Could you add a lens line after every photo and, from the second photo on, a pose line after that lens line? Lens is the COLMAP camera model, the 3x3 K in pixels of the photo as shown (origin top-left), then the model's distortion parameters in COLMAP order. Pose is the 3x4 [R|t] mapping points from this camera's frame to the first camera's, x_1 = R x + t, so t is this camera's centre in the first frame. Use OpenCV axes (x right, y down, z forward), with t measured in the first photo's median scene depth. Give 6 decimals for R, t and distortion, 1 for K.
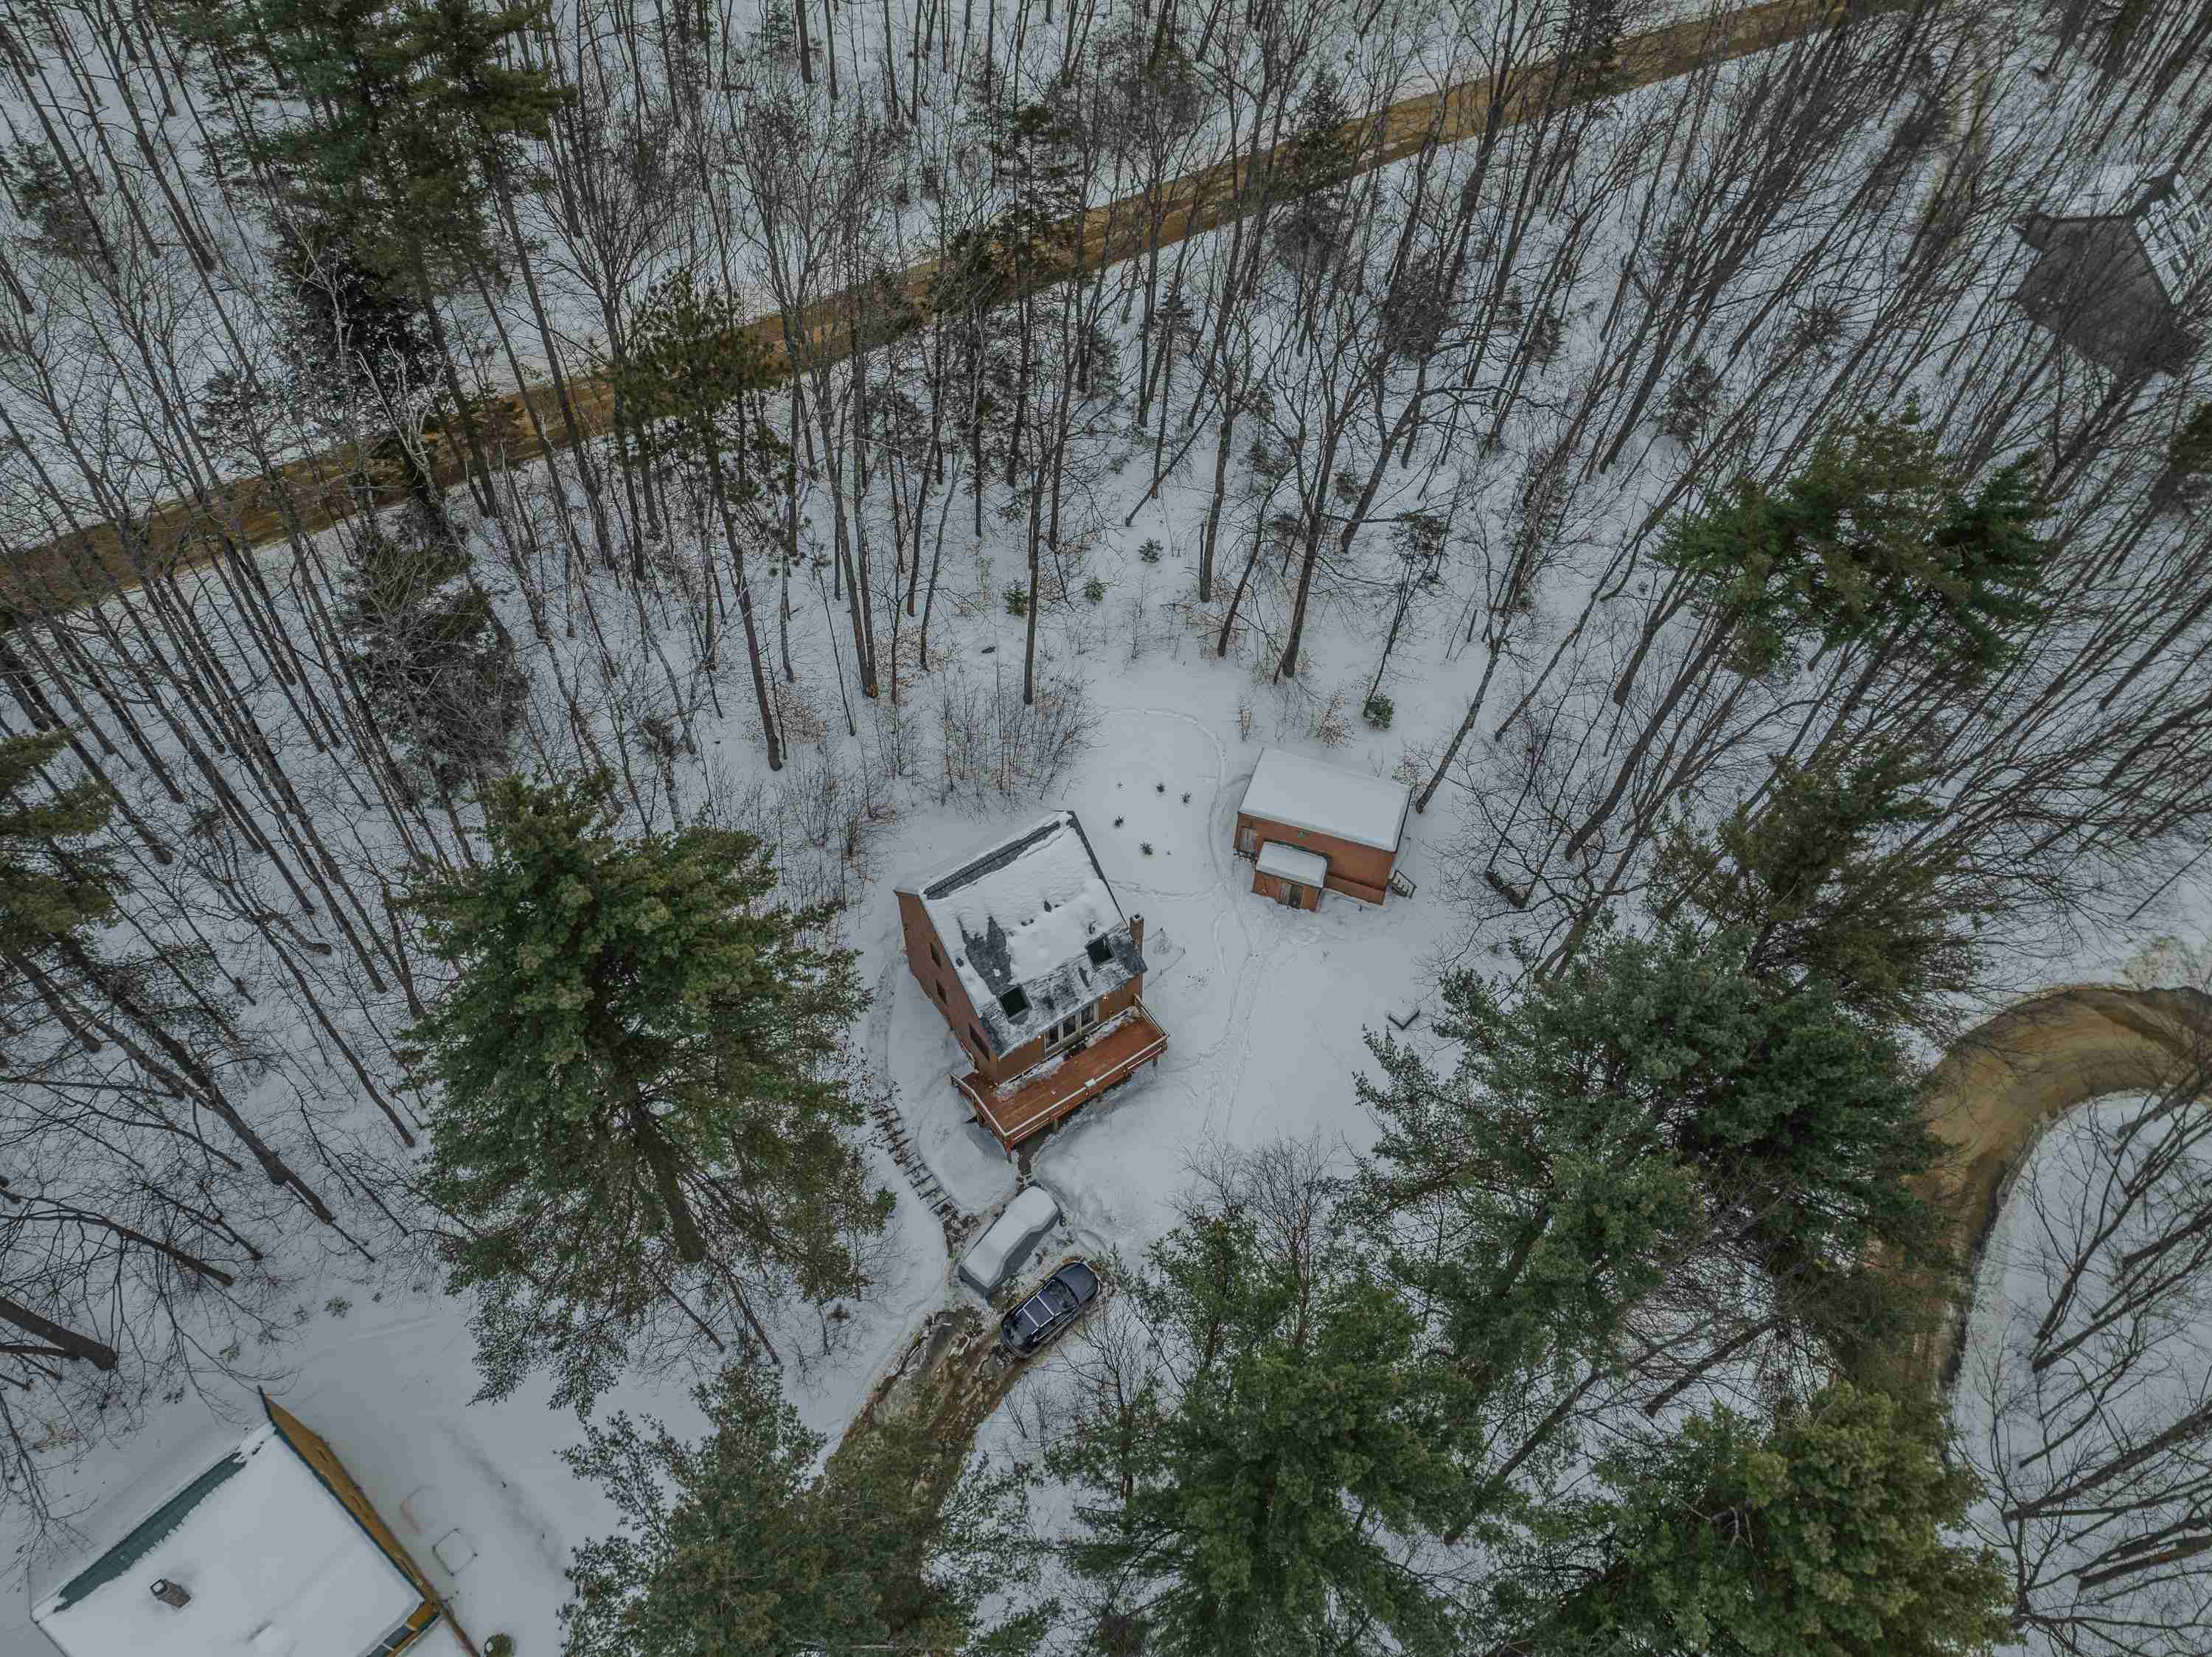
lens RADIAL K [[1567.8, 0, 1106.3], [0, 1567.8, 827.0], [0, 0, 1]] dist [0.002465, -0.000199]
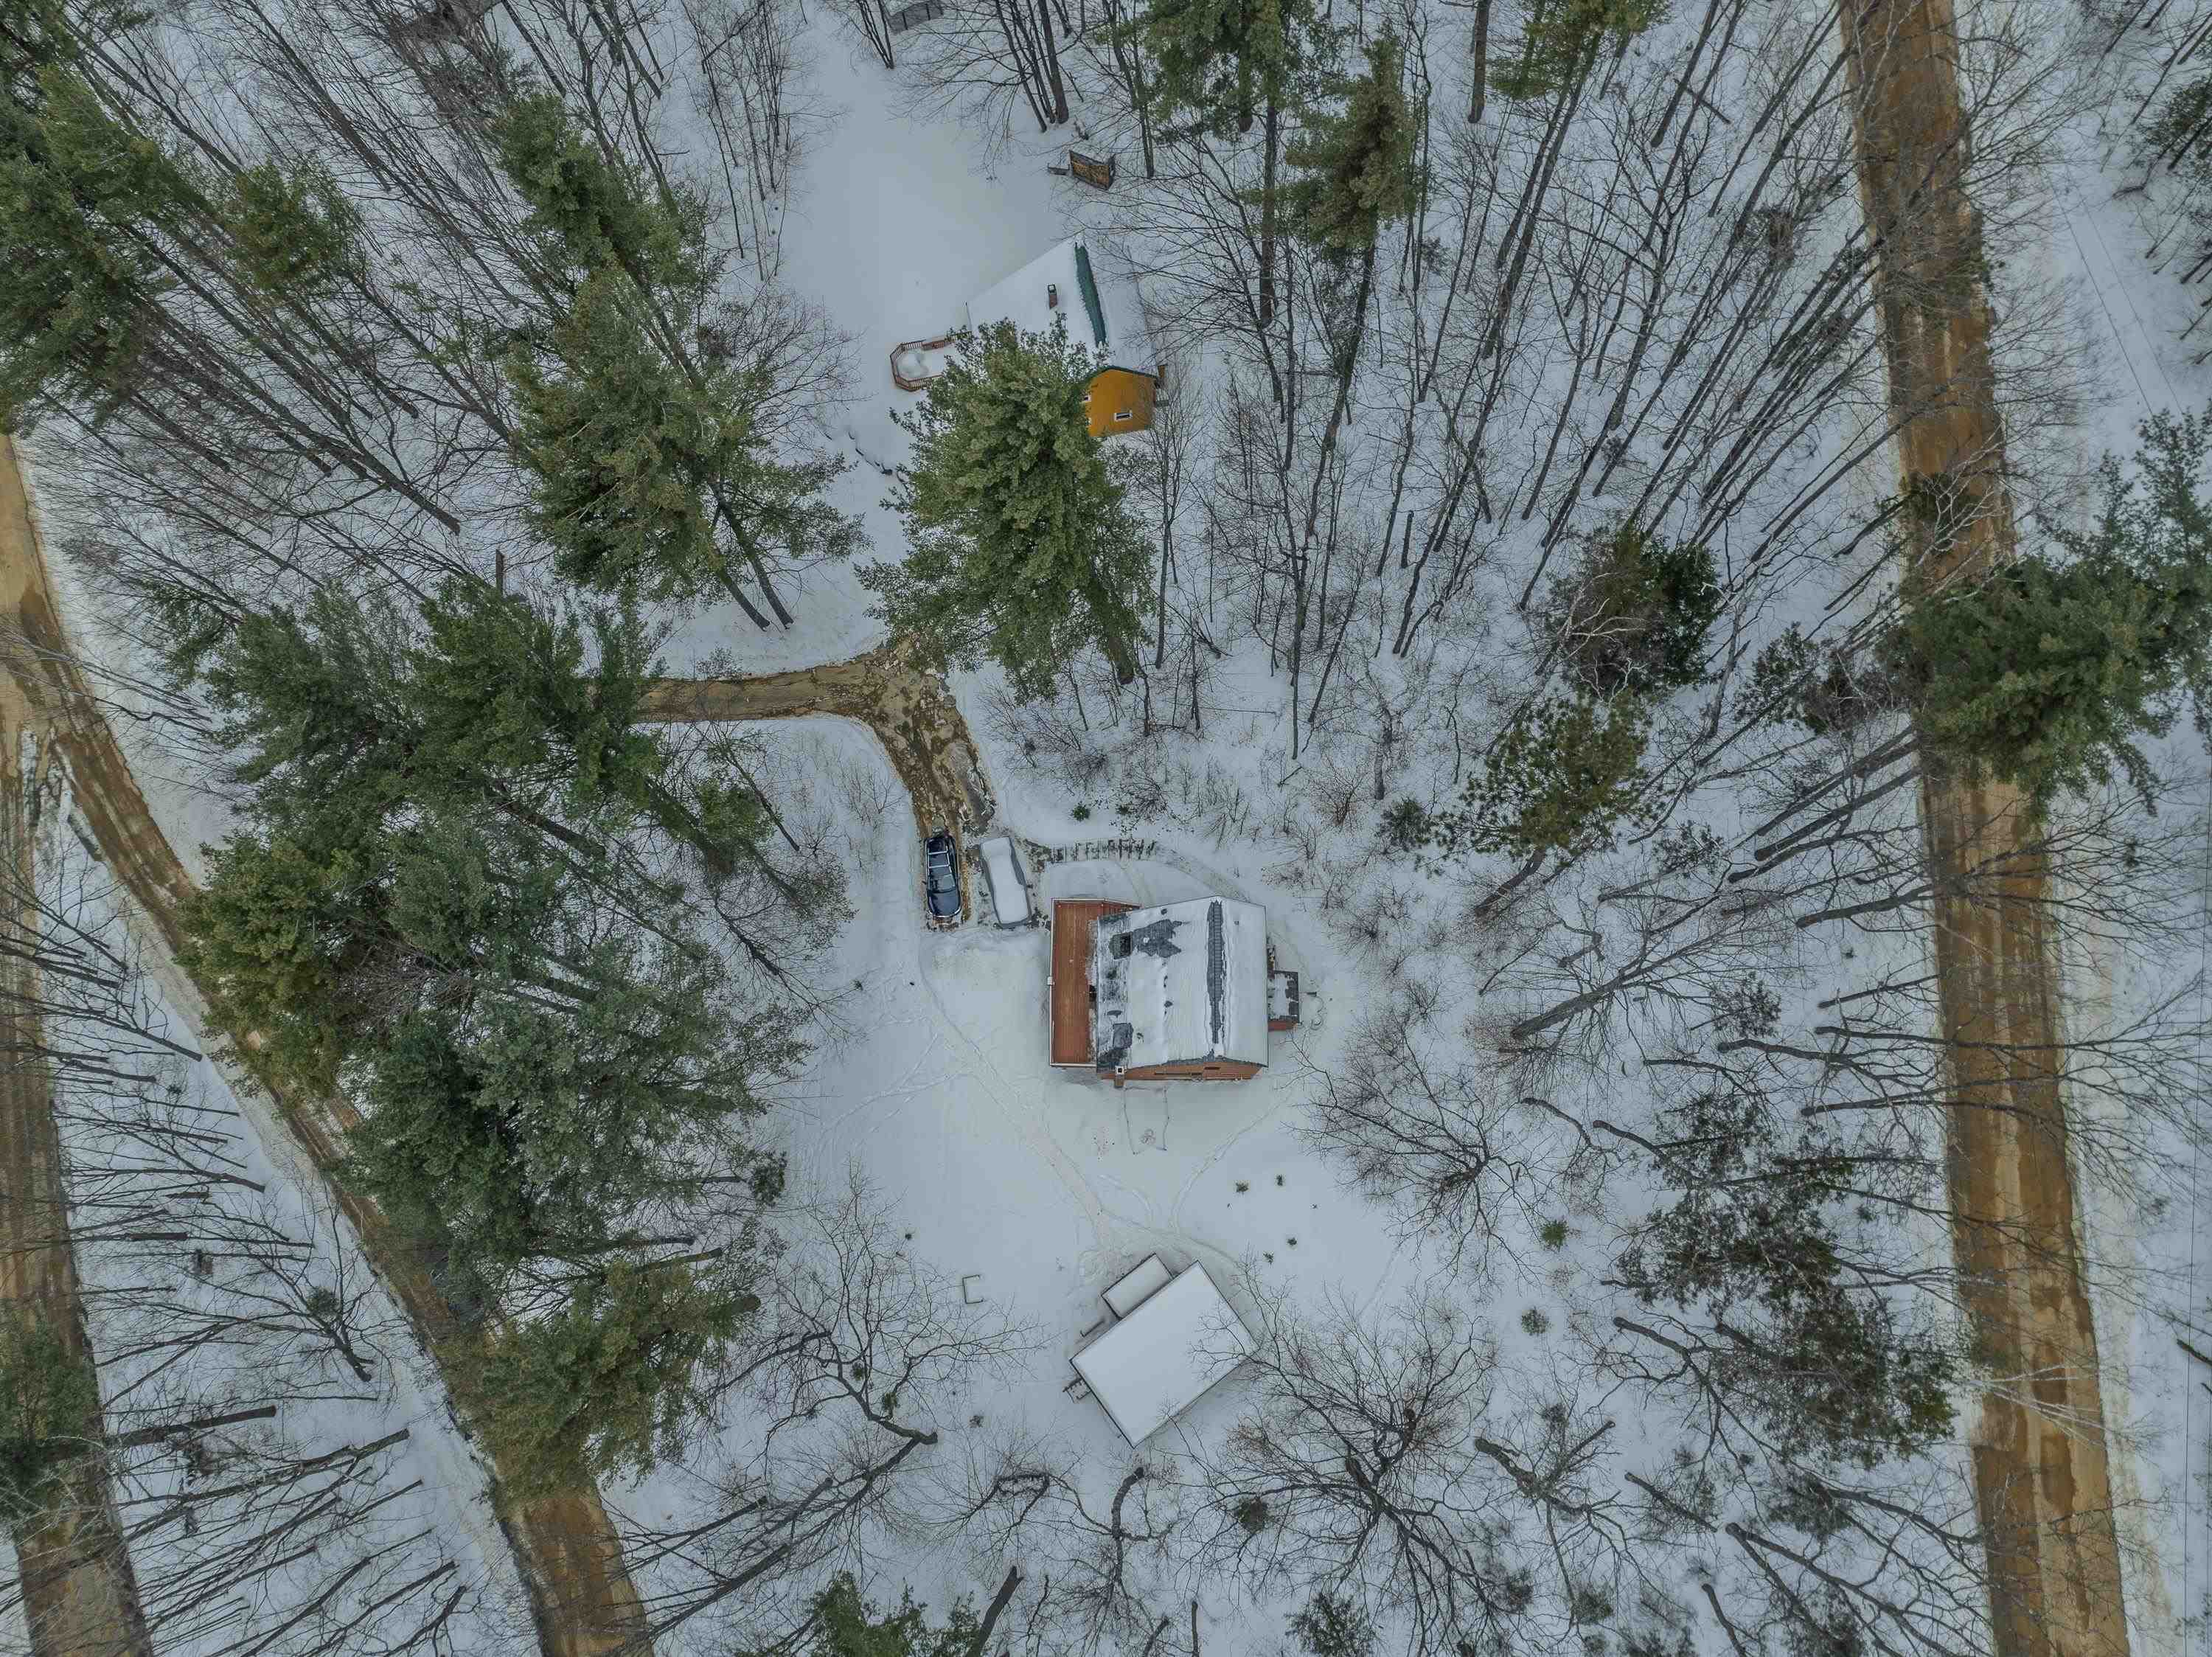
lens RADIAL K [[1567.8, 0, 1107.8], [0, 1567.8, 827.0], [0, 0, 1]] dist [0.002465, -0.000199]
pose [[-0.578795, 0.787161, -0.213010, 0.126915], [-0.656099, -0.294386, 0.694889, -0.664148], [0.484282, 0.541954, 0.686845, 0.146071]]
